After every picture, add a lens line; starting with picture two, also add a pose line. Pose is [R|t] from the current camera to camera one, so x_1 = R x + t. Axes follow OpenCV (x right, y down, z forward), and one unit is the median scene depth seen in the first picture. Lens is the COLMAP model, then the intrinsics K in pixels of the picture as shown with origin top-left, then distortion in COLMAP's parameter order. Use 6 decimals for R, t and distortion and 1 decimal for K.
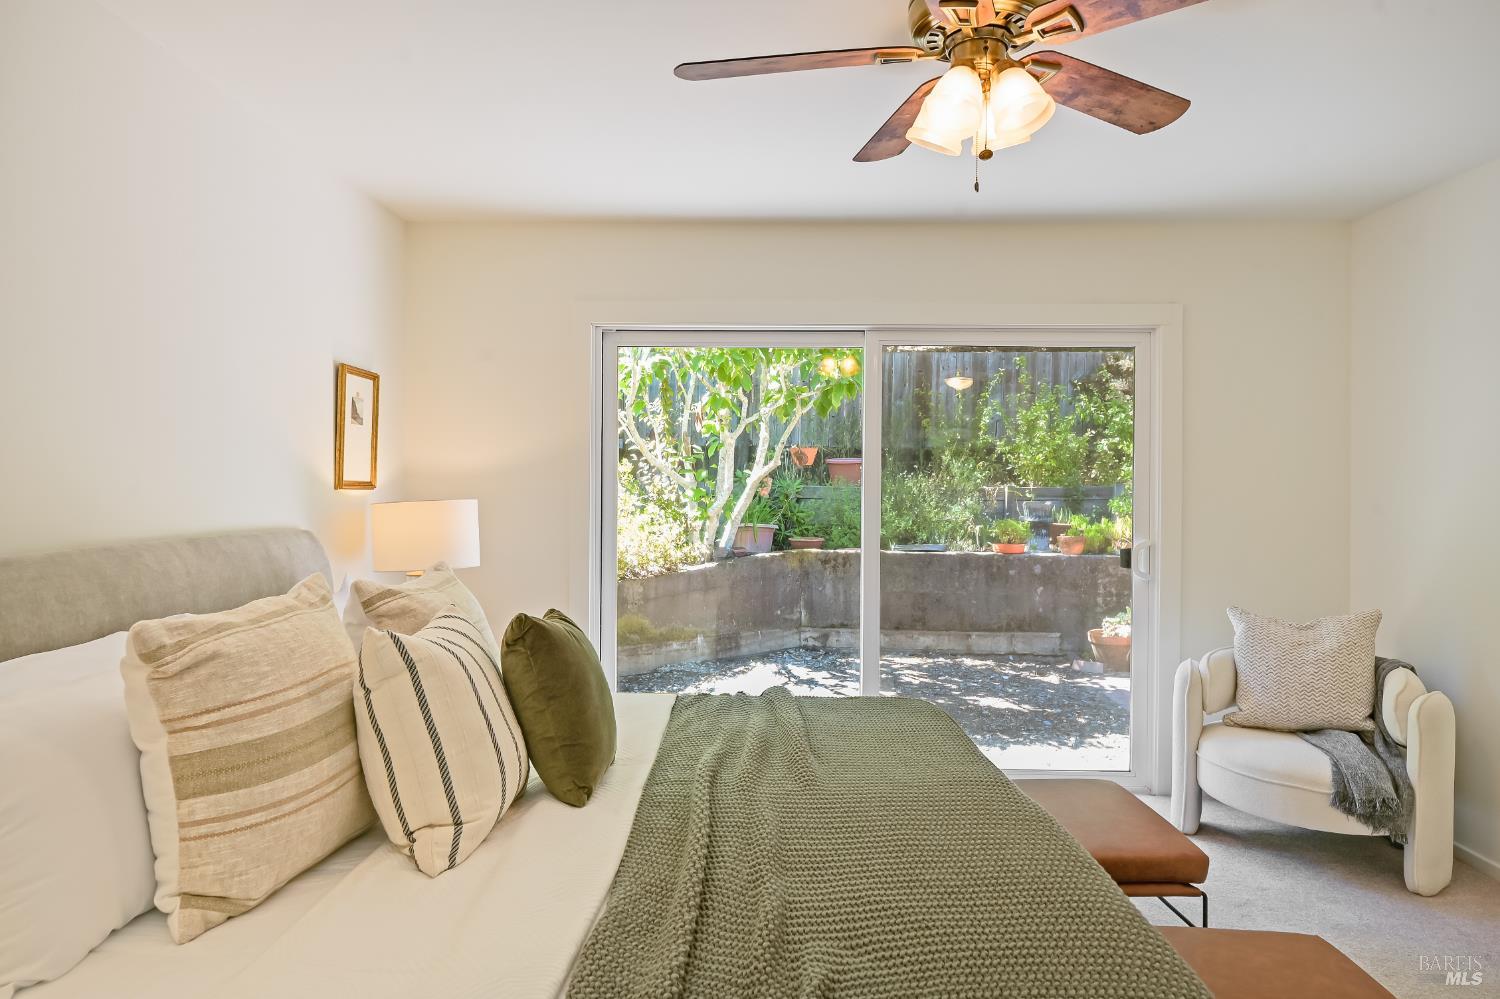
lens RADIAL K [[904.5, 0, 750.0], [0, 904.5, 499.5], [0, 0, 1]] dist [-0.004051, -0.000298]
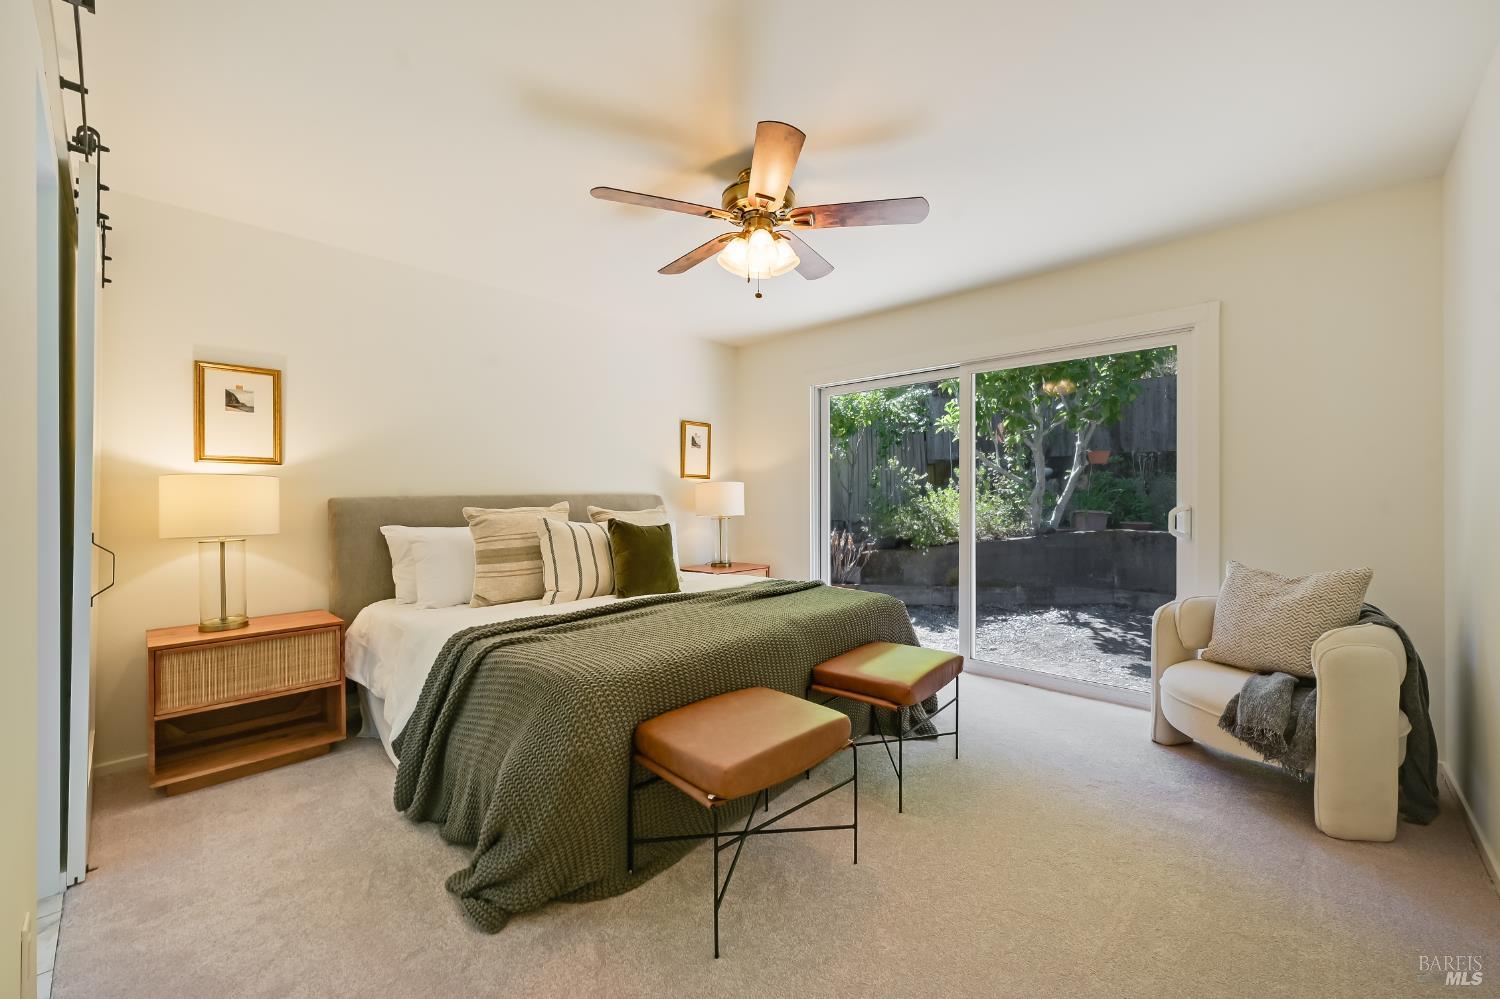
lens RADIAL K [[593.3, 0, 750.0], [0, 593.3, 499.5], [0, 0, 1]] dist [0.000134, 0.000110]
pose [[0.744480, -0.004642, -0.667629, 0.576993], [-0.000282, 0.999974, -0.007268, 0.046800], [0.667645, 0.005599, 0.744459, 0.036838]]
